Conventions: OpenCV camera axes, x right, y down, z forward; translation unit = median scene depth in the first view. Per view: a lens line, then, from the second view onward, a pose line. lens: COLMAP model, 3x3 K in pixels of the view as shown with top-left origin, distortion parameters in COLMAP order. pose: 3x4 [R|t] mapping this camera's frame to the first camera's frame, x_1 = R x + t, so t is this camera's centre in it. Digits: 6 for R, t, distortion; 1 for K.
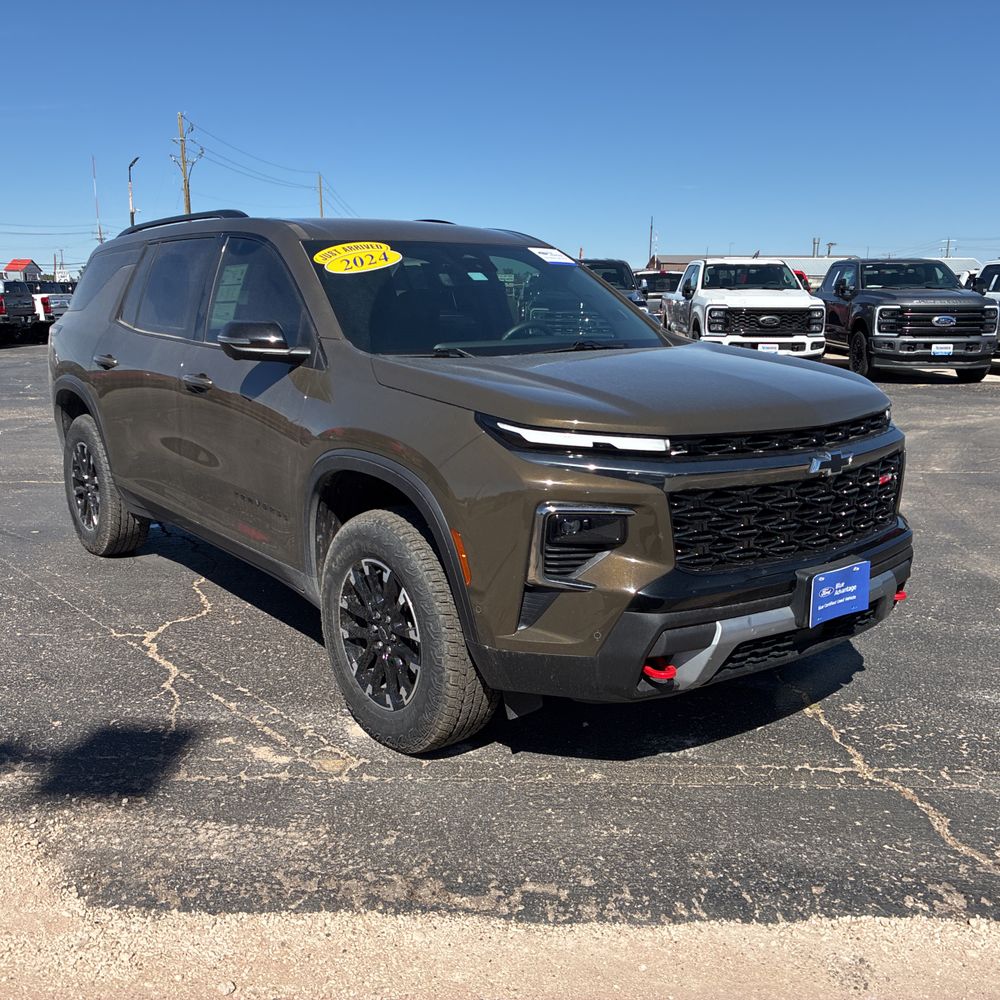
lens RADIAL K [[967.4, 0, 498.7], [0, 967.4, 507.1], [0, 0, 1]] dist [0.200346, -0.687089]
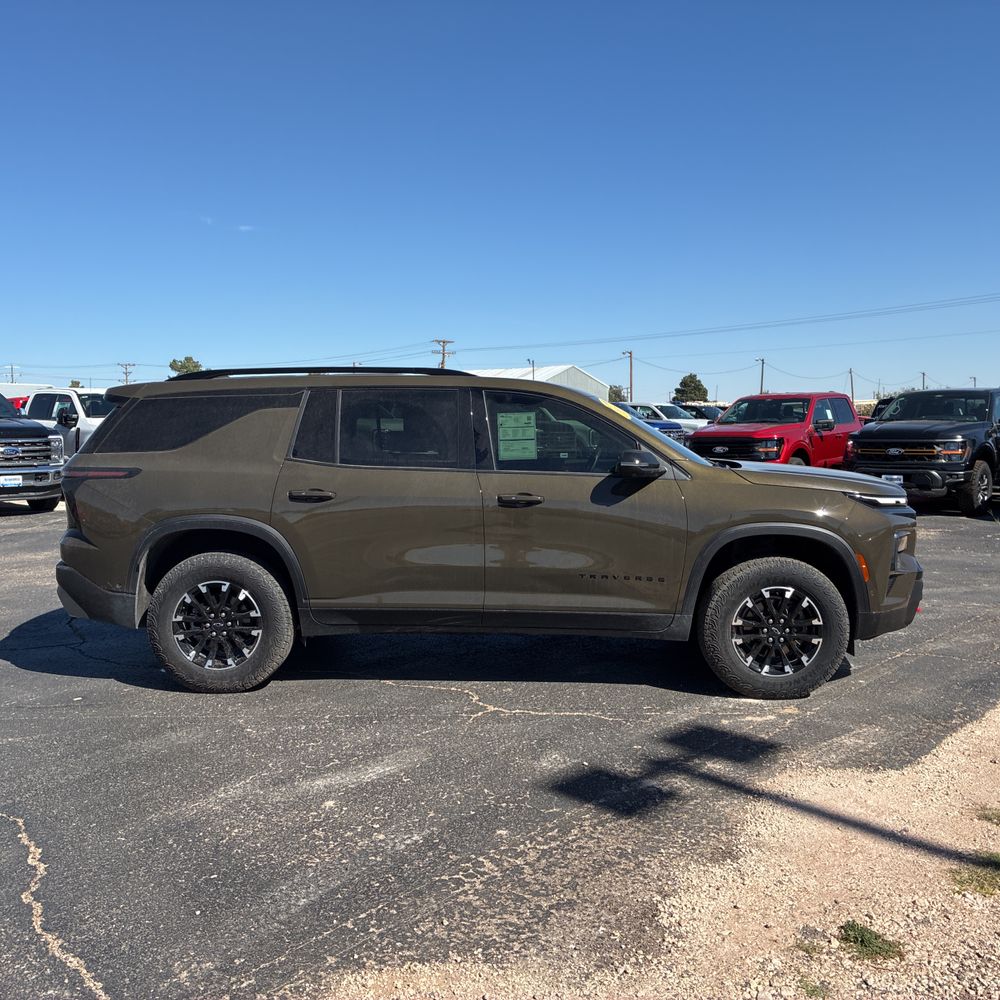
lens RADIAL K [[988.2, 0, 500.0], [0, 988.2, 500.0], [0, 0, 1]] dist [0.034147, -0.008925]
pose [[0.651016, -0.075727, 0.755277, -1.592540], [0.166454, 0.985035, -0.044713, -0.089012], [-0.740589, 0.154828, 0.653878, 0.191367]]
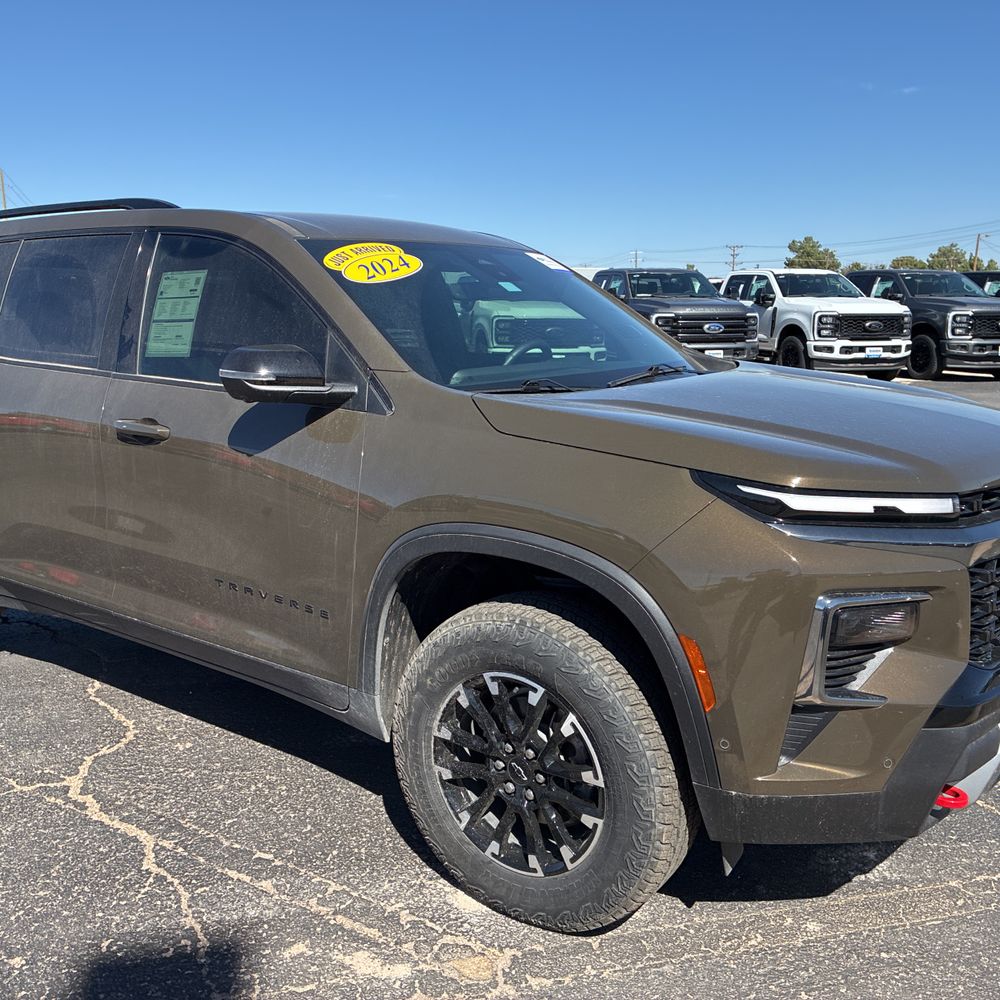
lens RADIAL K [[988.2, 0, 500.0], [0, 988.2, 500.0], [0, 0, 1]] dist [0.034147, -0.008925]
pose [[0.963018, -0.052708, 0.264231, -0.298998], [0.057760, 0.998266, -0.011381, -0.062512], [-0.263173, 0.026223, 0.964392, 0.263745]]
